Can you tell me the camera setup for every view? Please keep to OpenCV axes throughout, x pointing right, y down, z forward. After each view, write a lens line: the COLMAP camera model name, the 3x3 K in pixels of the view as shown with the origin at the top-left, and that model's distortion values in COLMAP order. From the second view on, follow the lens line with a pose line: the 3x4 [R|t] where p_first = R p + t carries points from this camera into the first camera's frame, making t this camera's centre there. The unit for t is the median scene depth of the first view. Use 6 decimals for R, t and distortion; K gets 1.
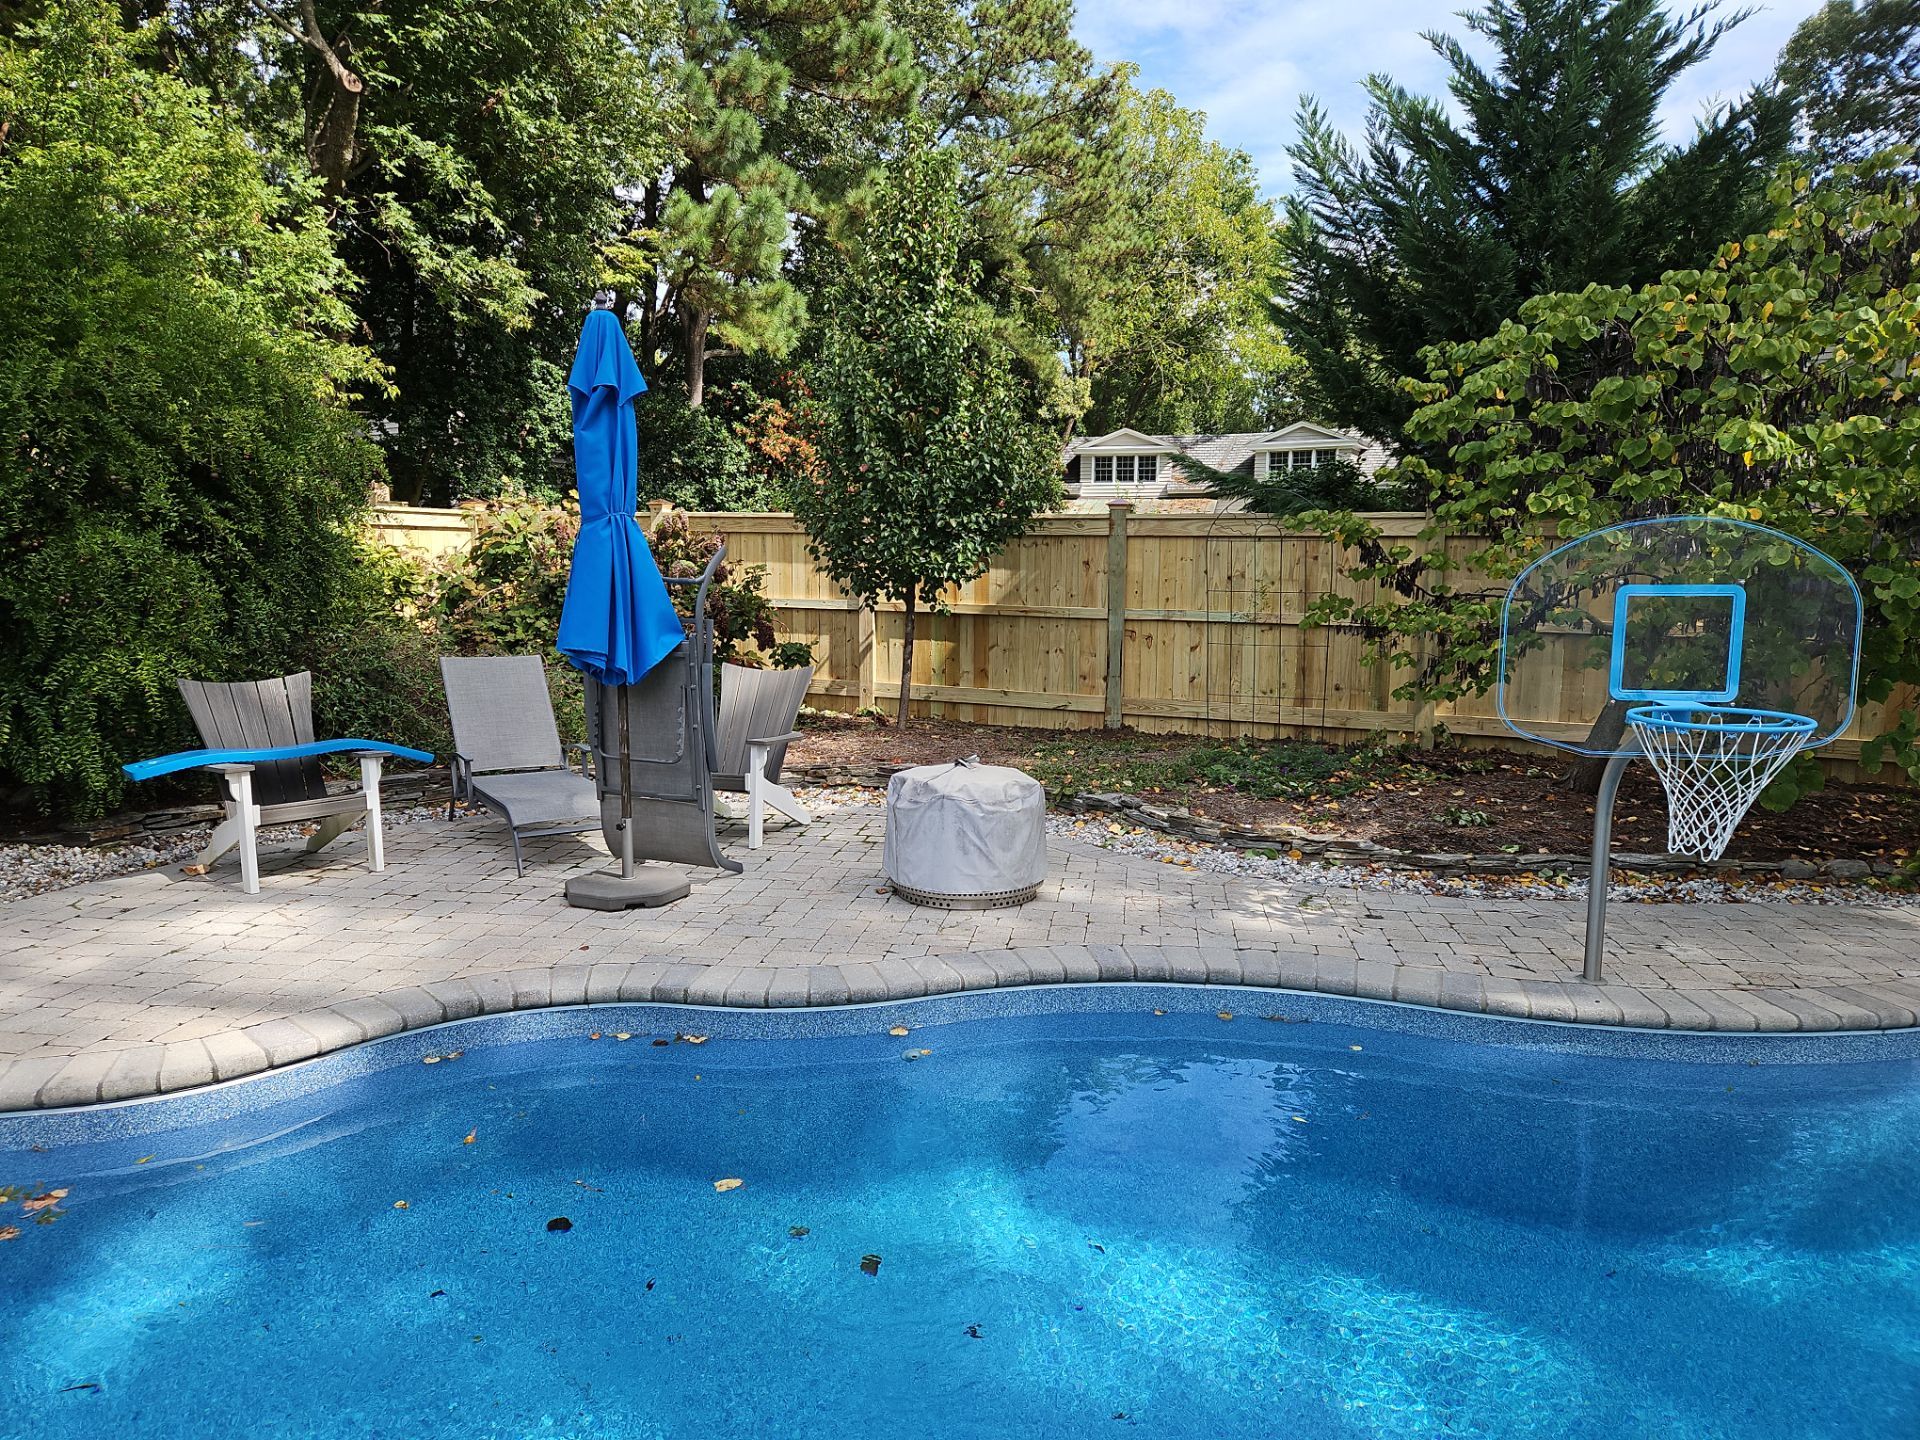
lens RADIAL K [[1306.3, 0, 949.6], [0, 1306.3, 749.2], [0, 0, 1]] dist [0.094659, -0.098898]
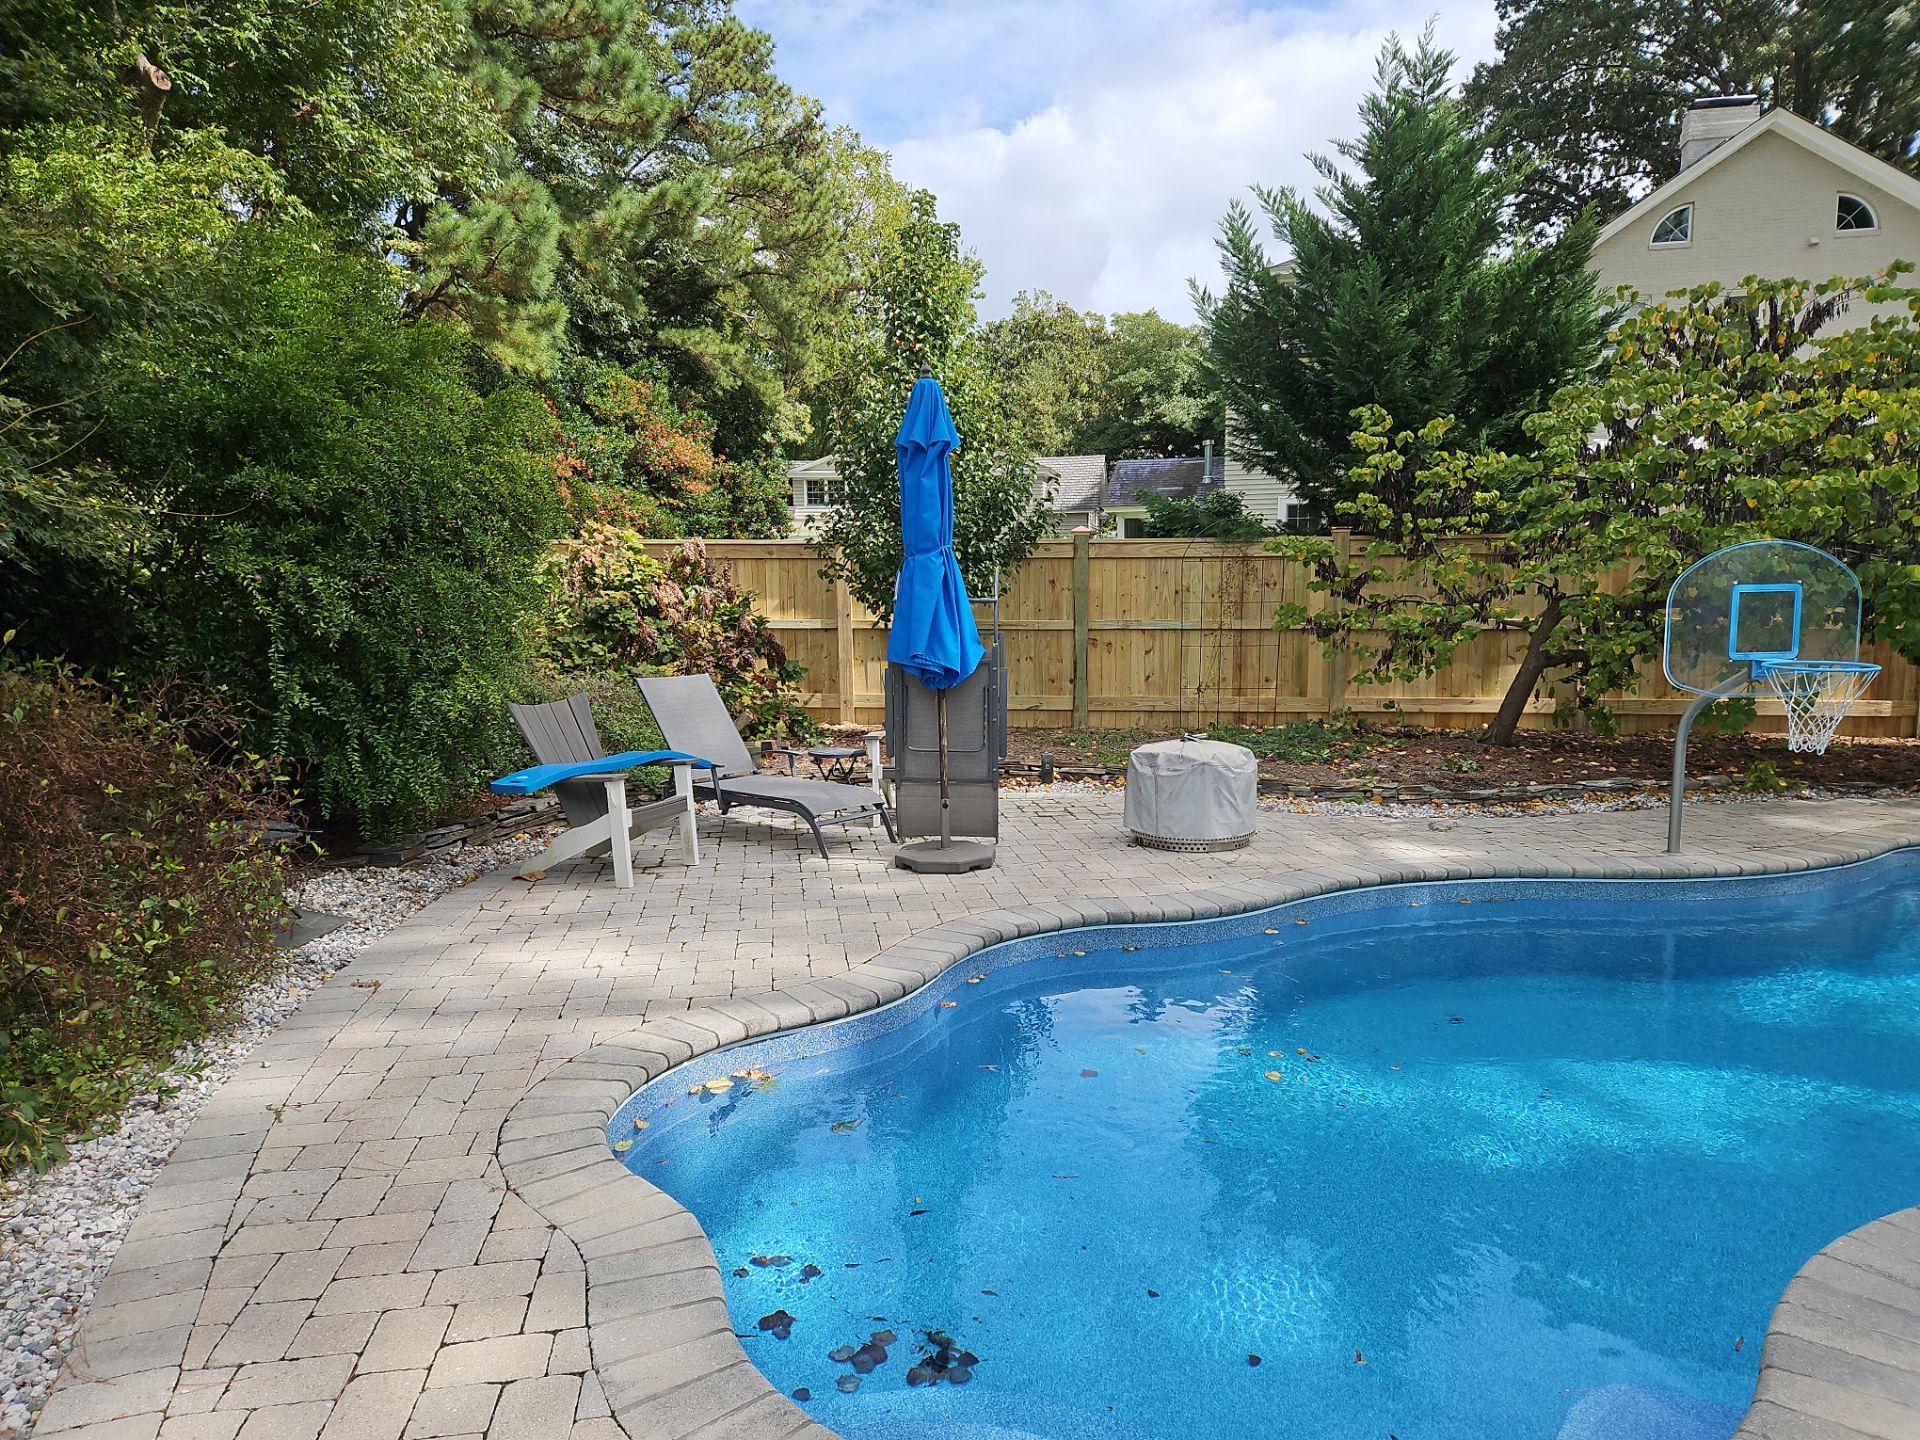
lens RADIAL K [[1321.2, 0, 960.3], [0, 1321.2, 779.3], [0, 0, 1]] dist [0.059087, -0.002924]
pose [[0.952074, -0.062100, 0.299498, -0.720128], [0.060439, 0.998062, 0.014815, 0.021094], [-0.299838, 0.003996, 0.953982, -0.192444]]
